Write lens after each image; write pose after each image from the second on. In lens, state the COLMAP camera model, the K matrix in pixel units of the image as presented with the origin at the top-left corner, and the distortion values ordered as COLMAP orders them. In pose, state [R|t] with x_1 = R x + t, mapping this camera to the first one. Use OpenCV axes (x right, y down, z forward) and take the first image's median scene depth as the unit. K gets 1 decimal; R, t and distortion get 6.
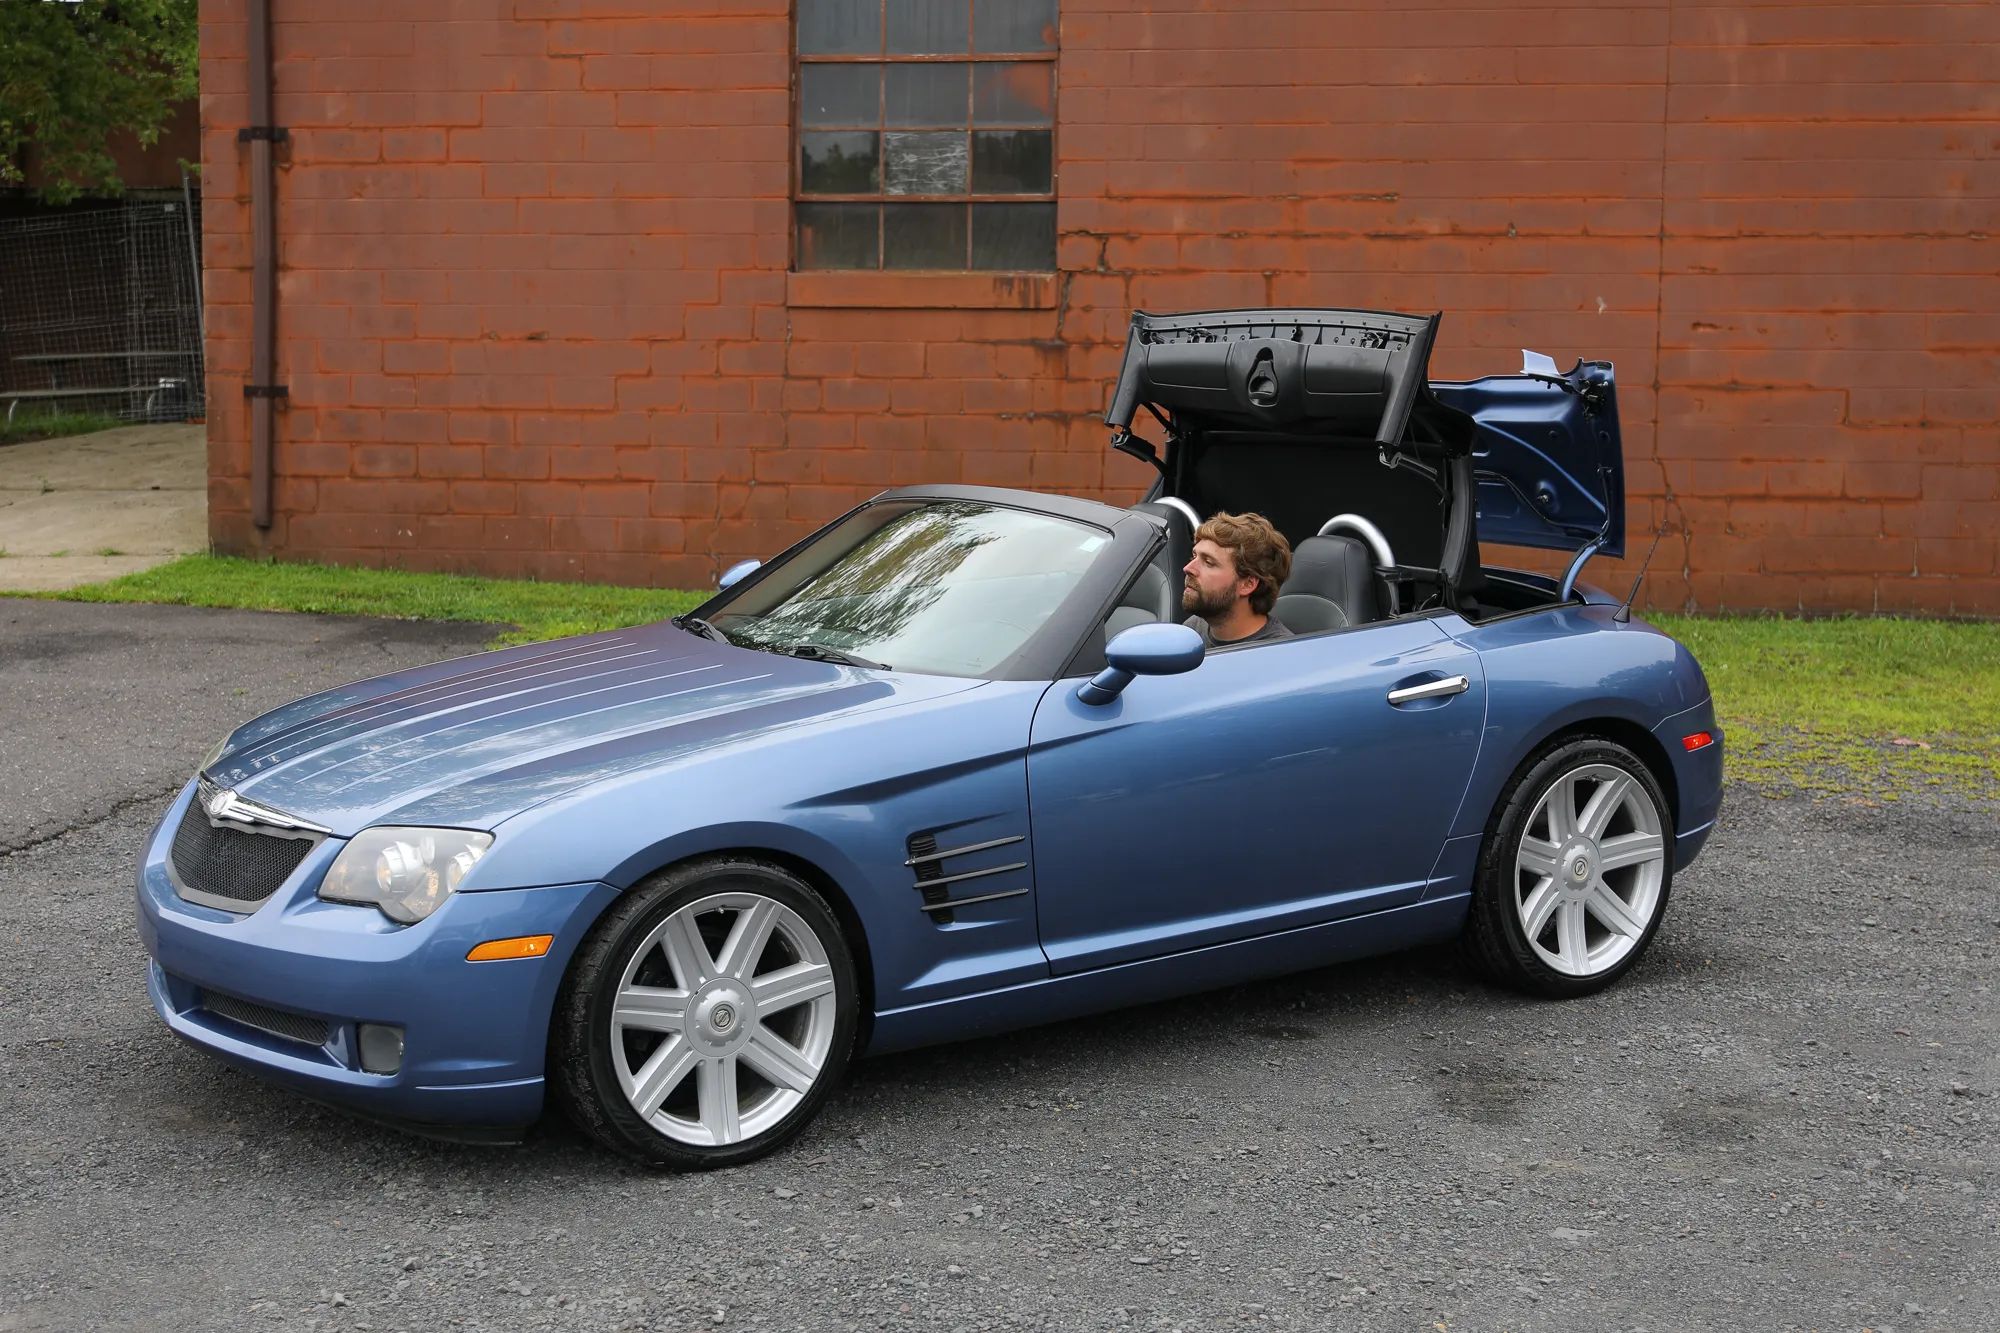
lens RADIAL K [[3989.5, 0, 887.7], [0, 3989.5, 779.6], [0, 0, 1]] dist [-0.018401, -0.017031]
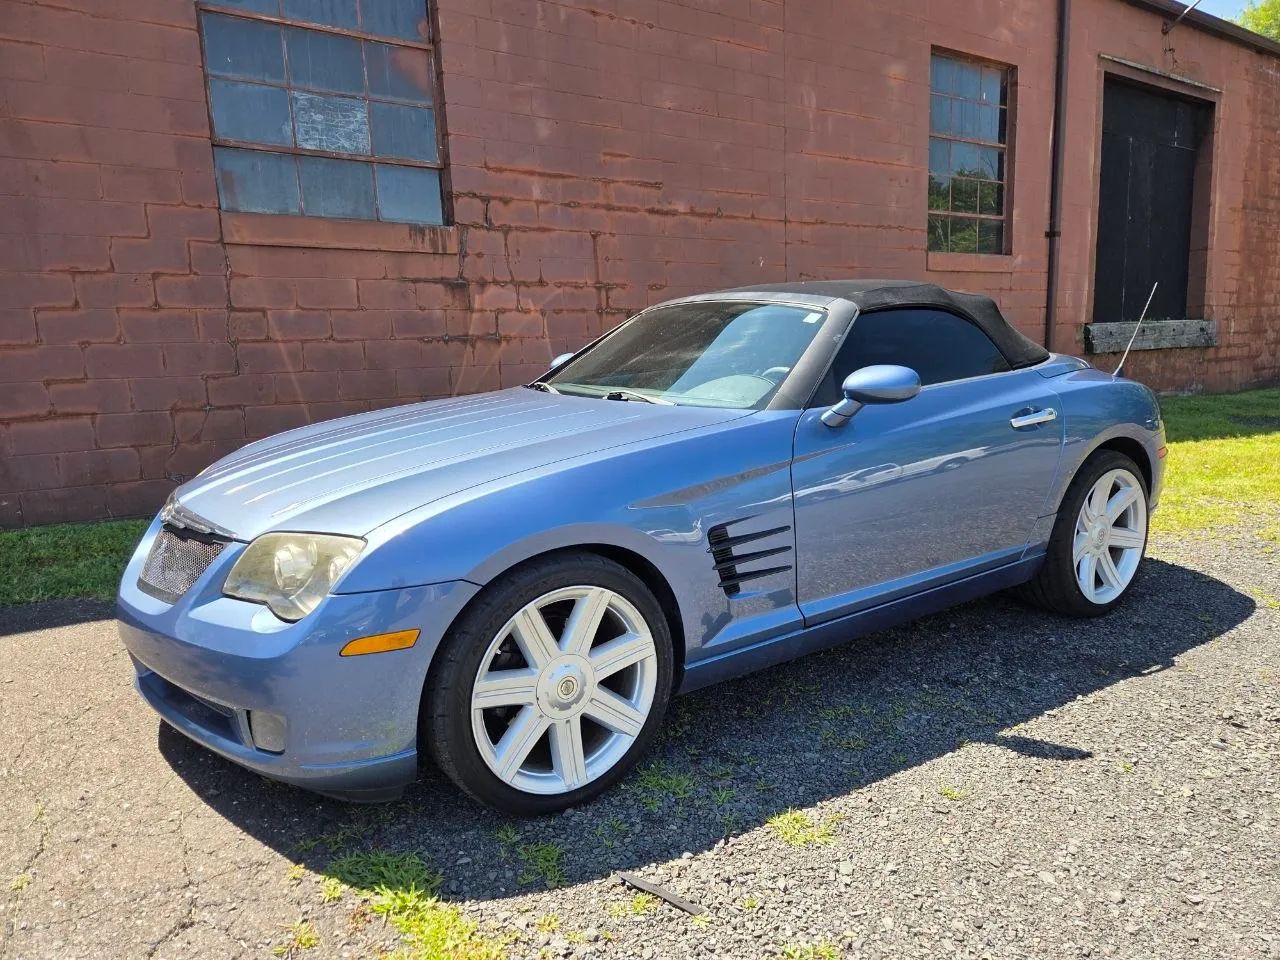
lens RADIAL K [[855.6, 0, 640.0], [0, 855.6, 480.0], [0, 0, 1]] dist [0.071891, -0.058645]
pose [[0.708055, -0.139702, 0.692200, -0.120159], [0.106437, 0.990150, 0.090960, -0.065411], [-0.698090, 0.009271, 0.715950, 0.766432]]
